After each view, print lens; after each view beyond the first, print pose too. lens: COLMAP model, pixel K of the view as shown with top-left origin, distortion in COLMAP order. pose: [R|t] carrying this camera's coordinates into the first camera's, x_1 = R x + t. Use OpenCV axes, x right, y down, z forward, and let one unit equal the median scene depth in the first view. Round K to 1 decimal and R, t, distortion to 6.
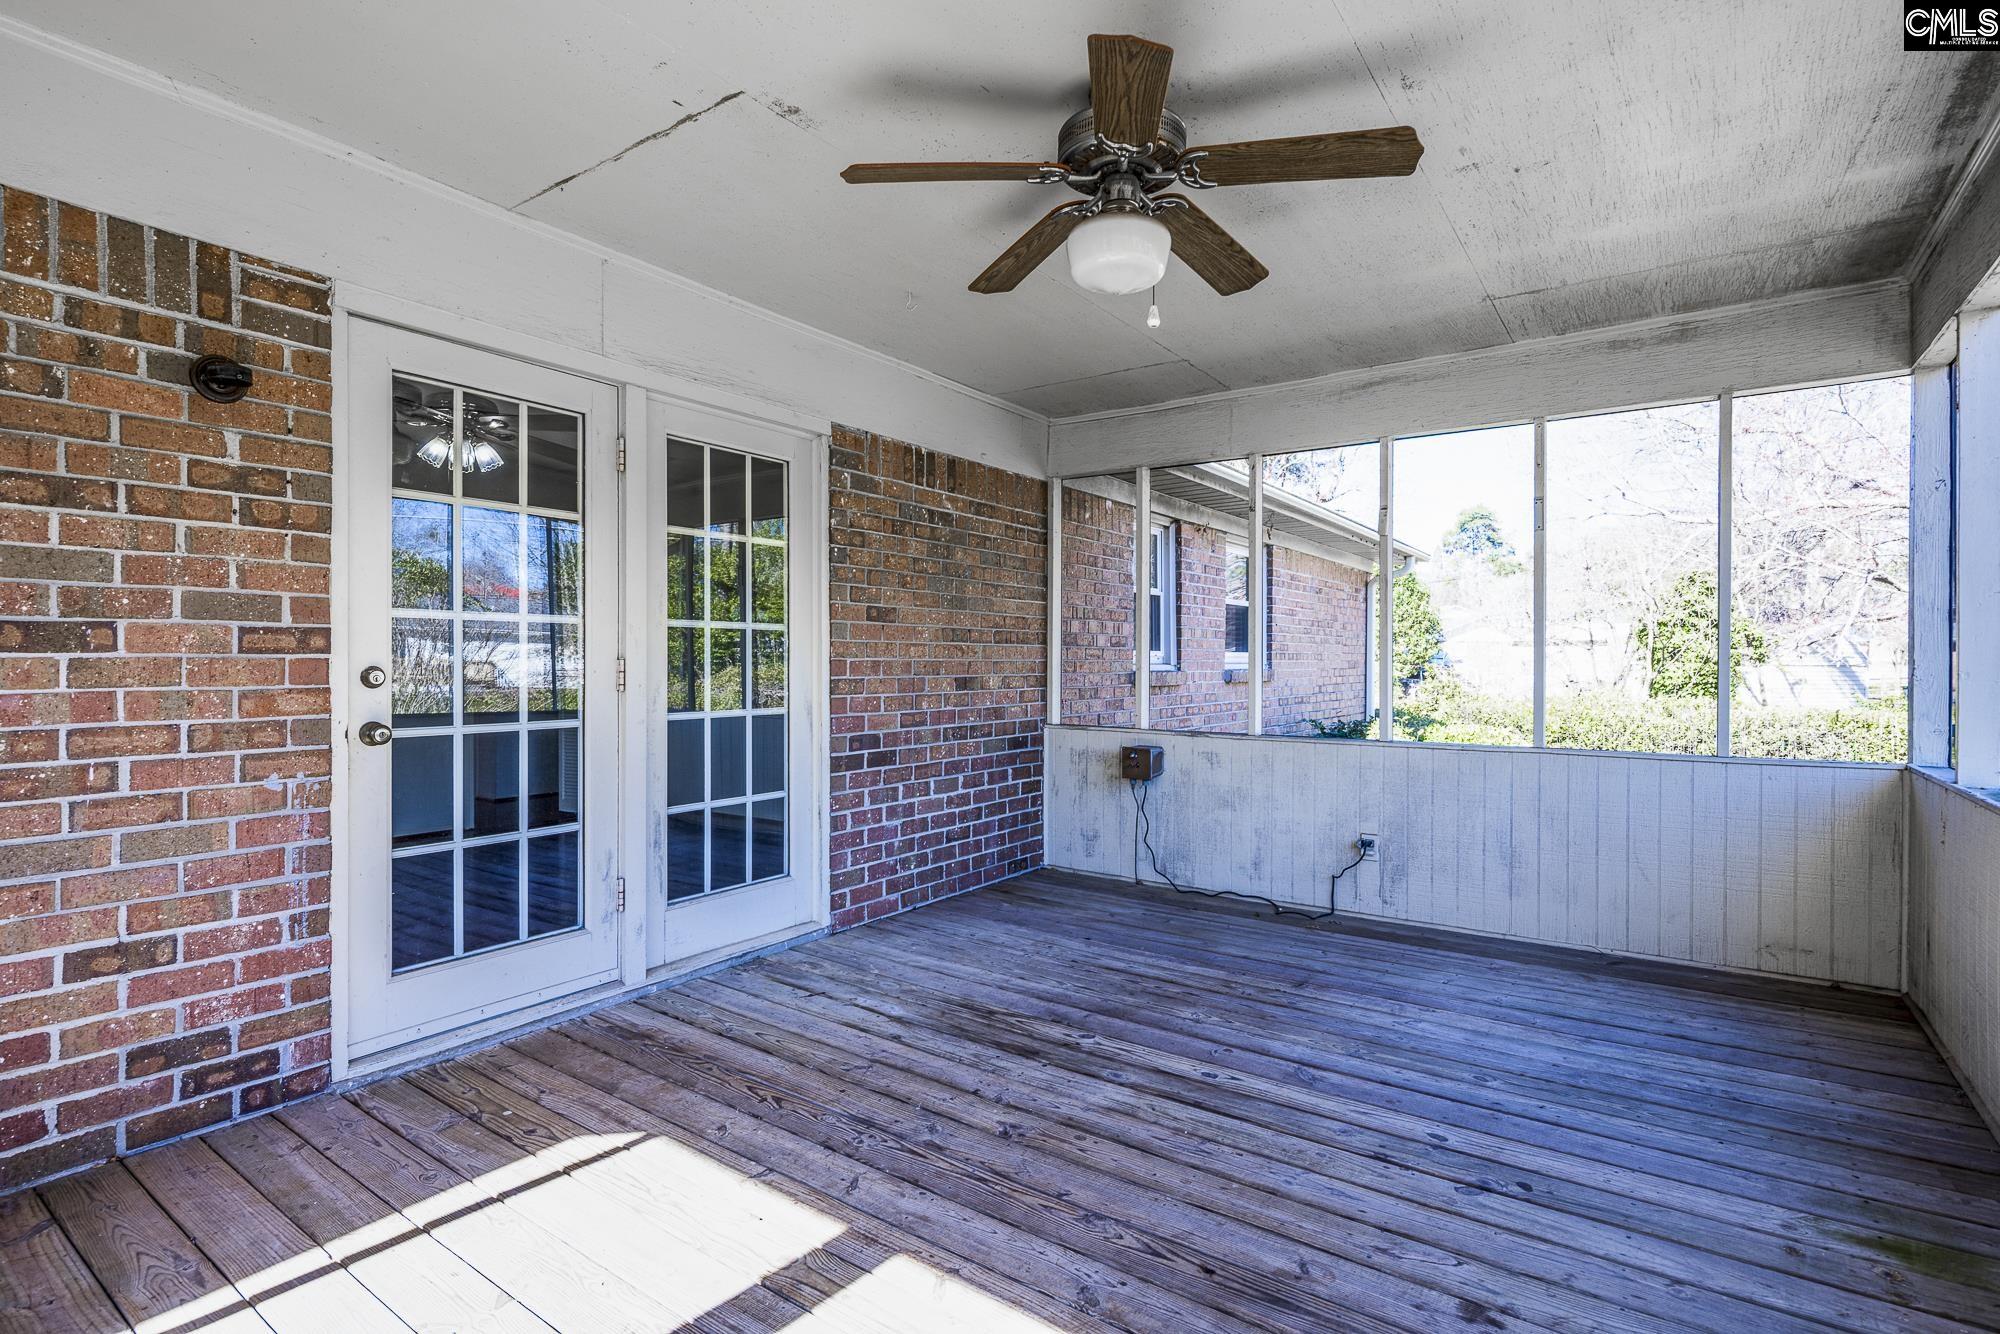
lens RADIAL K [[959.0, 0, 998.4], [0, 959.0, 664.6], [0, 0, 1]] dist [0.003281, -0.000197]
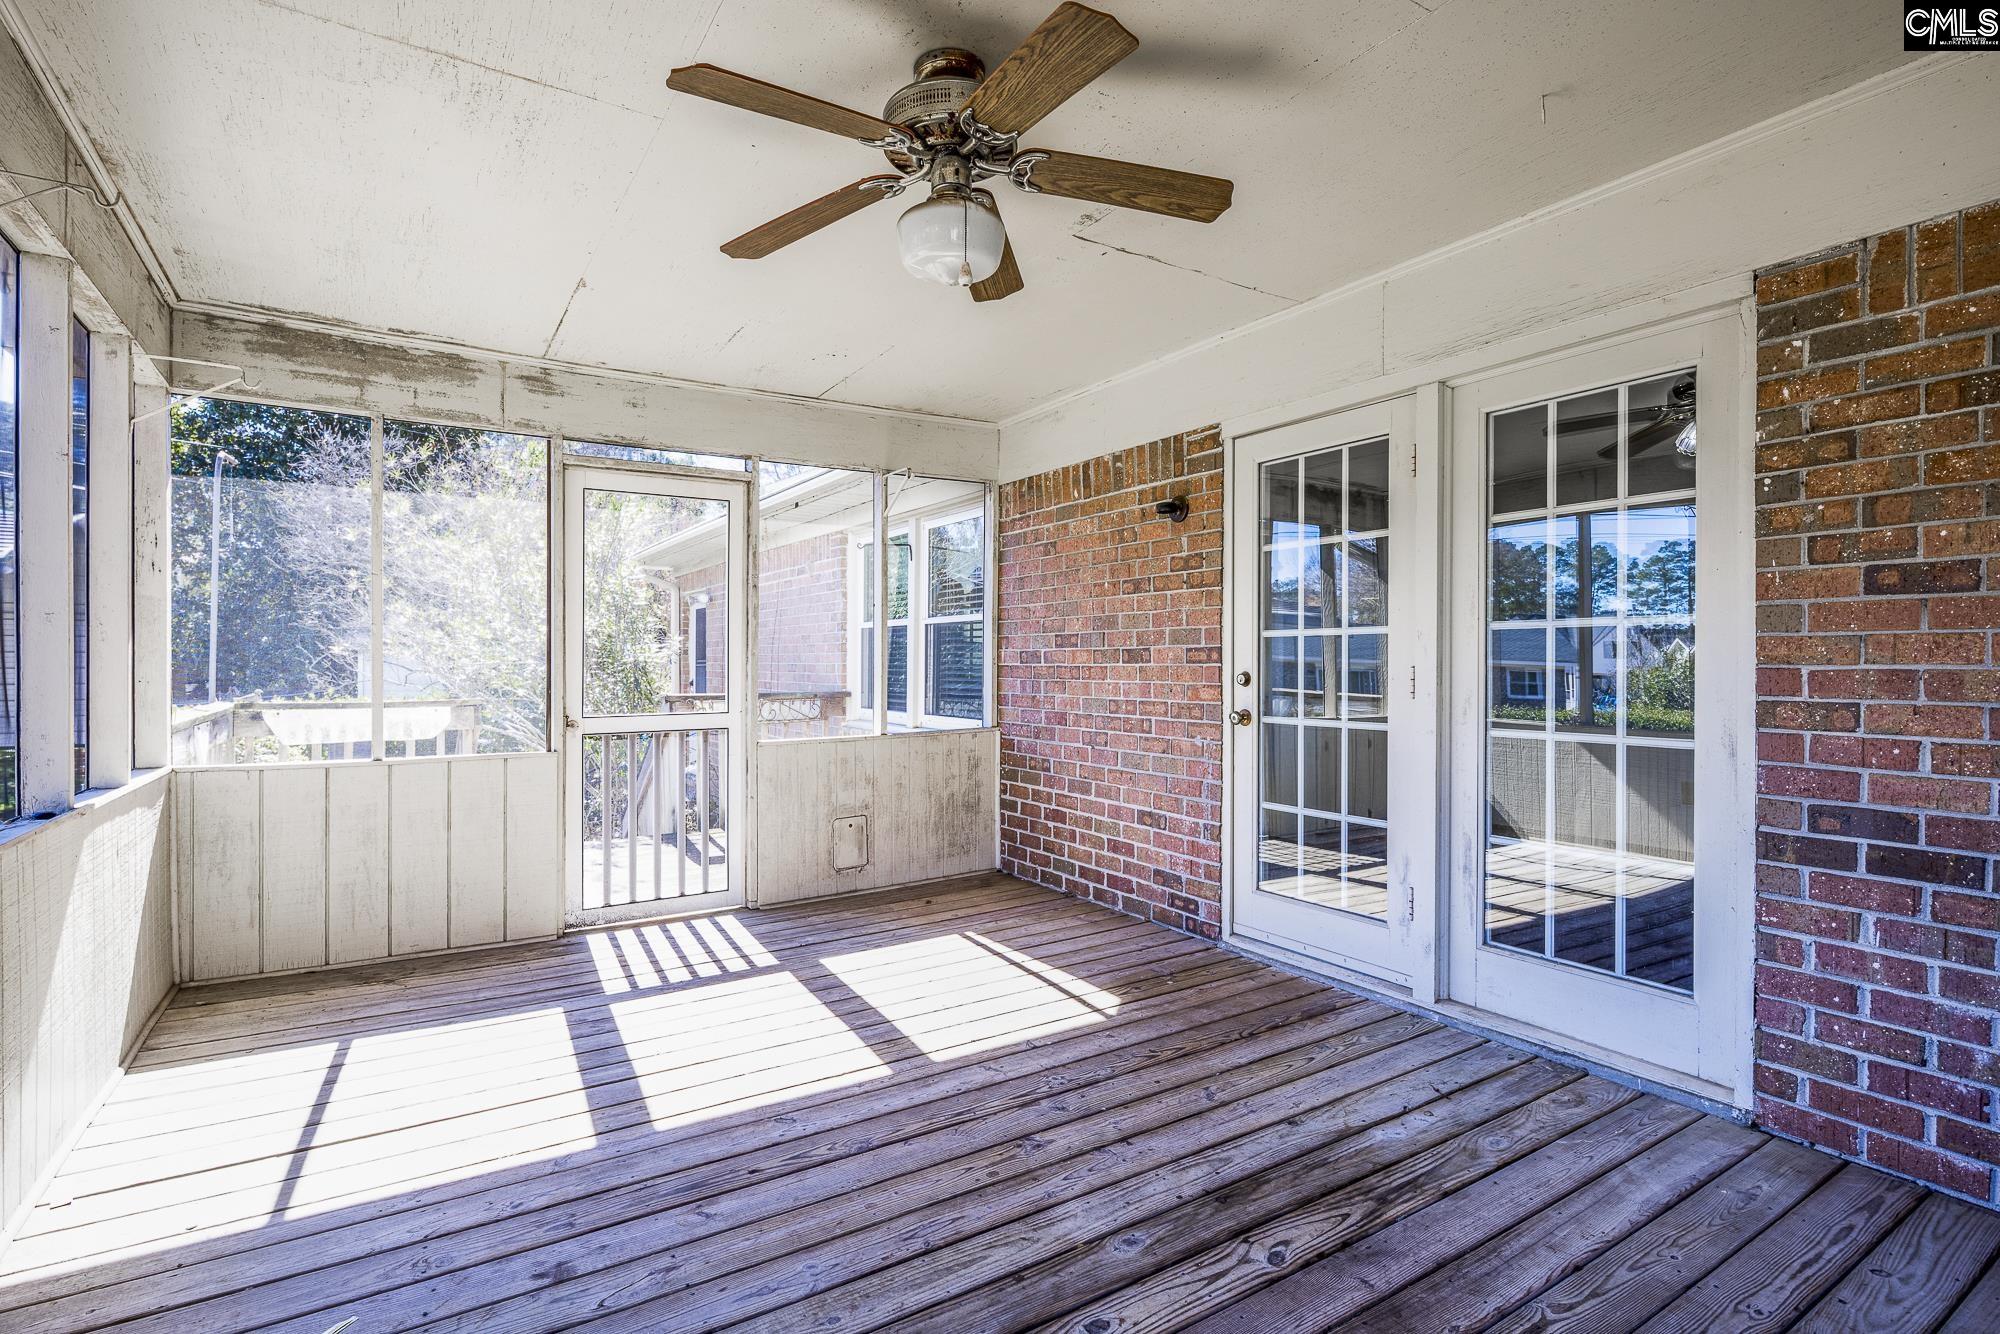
lens RADIAL K [[959.0, 0, 998.4], [0, 959.0, 664.6], [0, 0, 1]] dist [0.003281, -0.000197]
pose [[-0.371966, -0.001832, -0.928245, 0.772441], [-0.005376, 0.999986, 0.000181, -0.006576], [0.928231, 0.005057, -0.371970, 1.089332]]
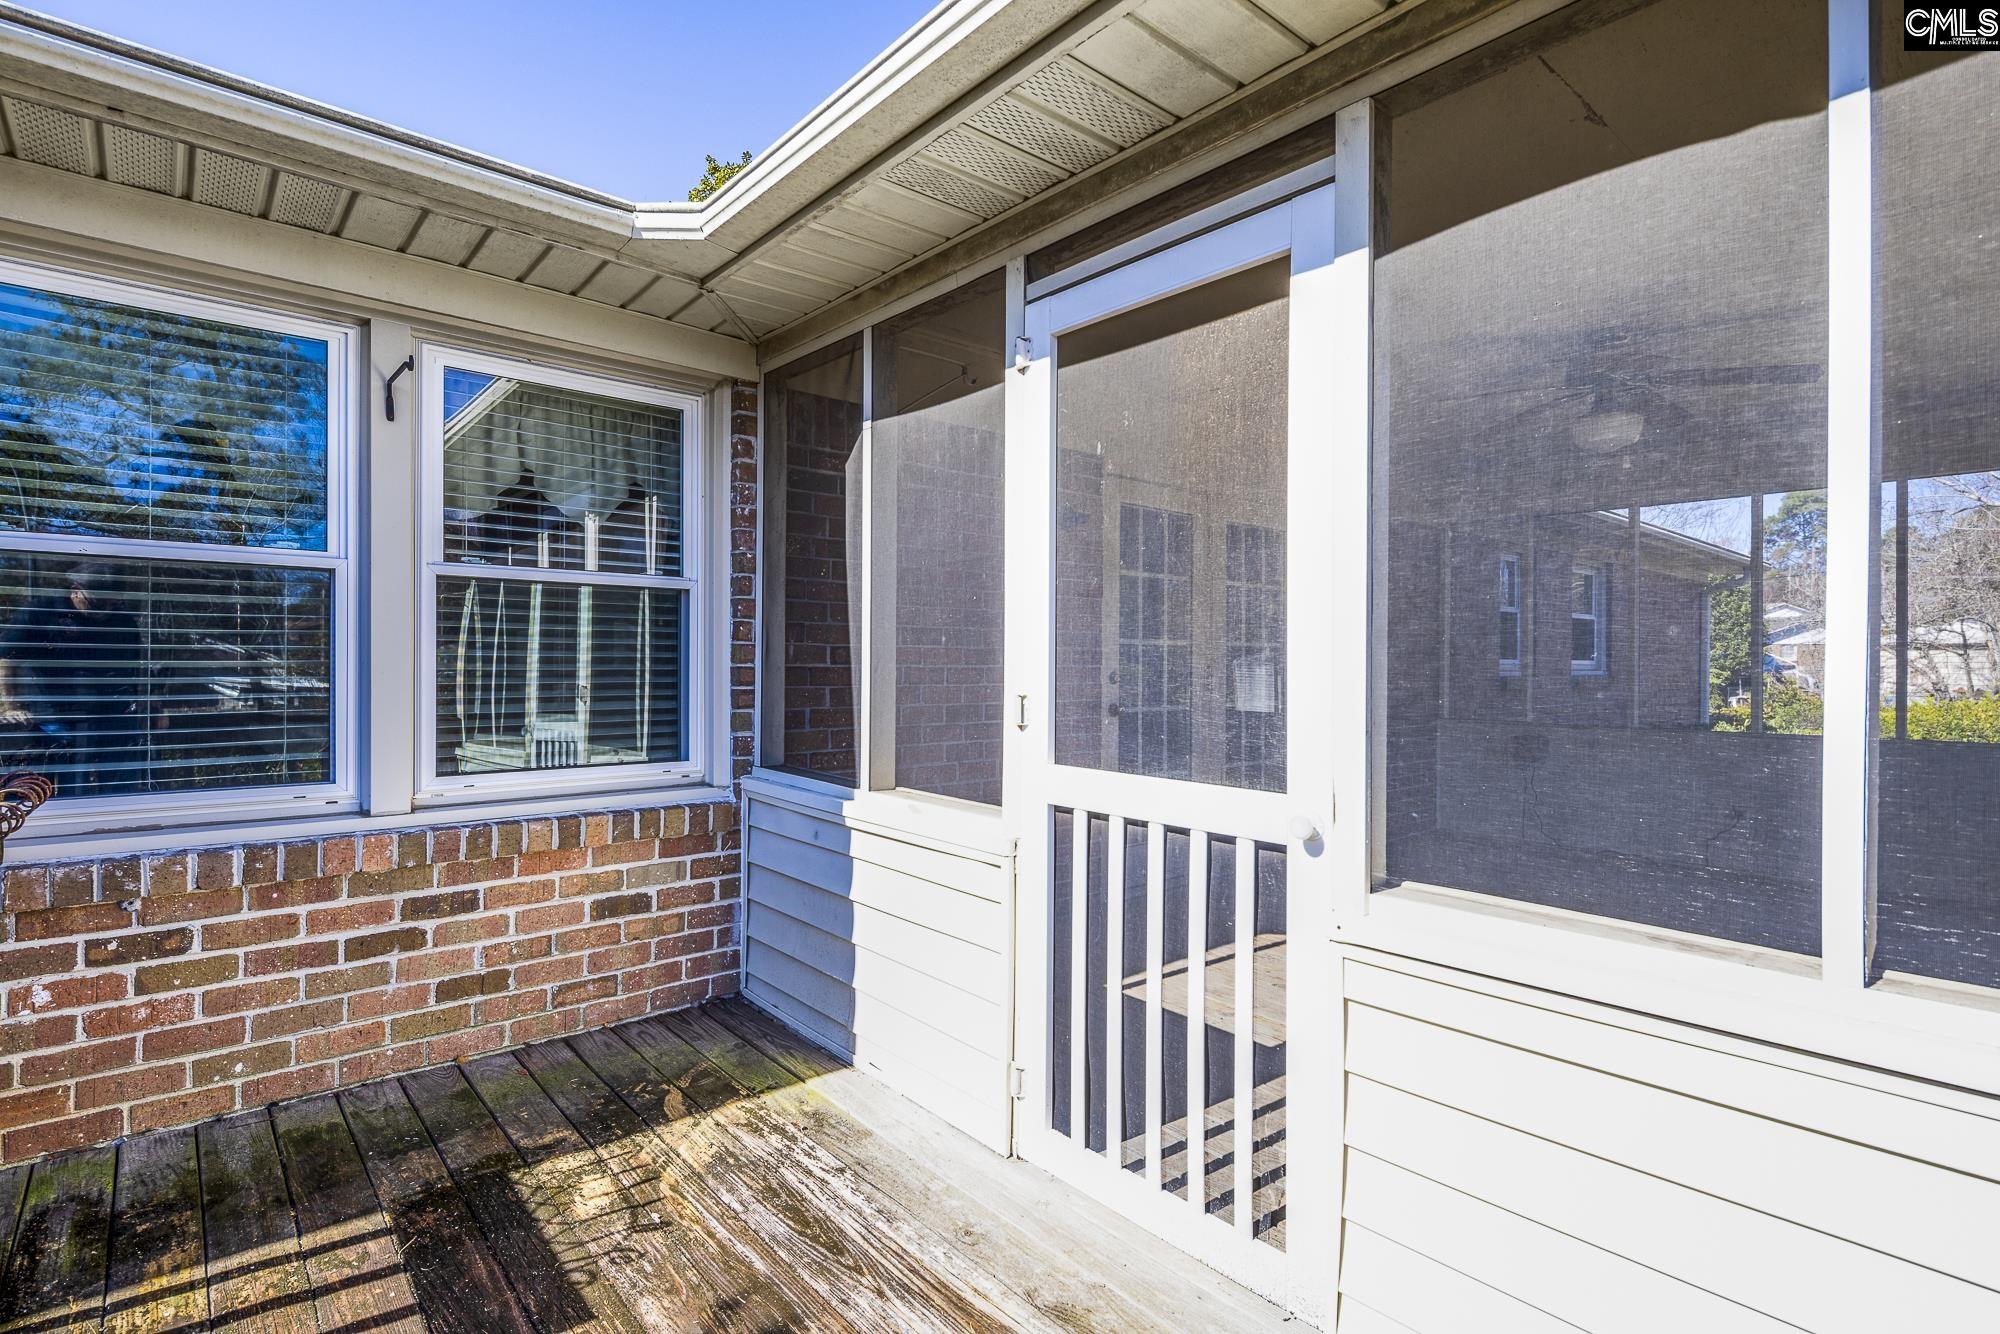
lens RADIAL K [[861.3, 0, 1000.0], [0, 861.3, 667.0], [0, 0, 1]] dist [0.002381, 0.000308]
pose [[0.959485, -0.000027, -0.281760, -0.357513], [-0.000756, 0.999996, -0.002674, -0.002346], [0.281759, 0.002778, 0.959481, -0.512483]]
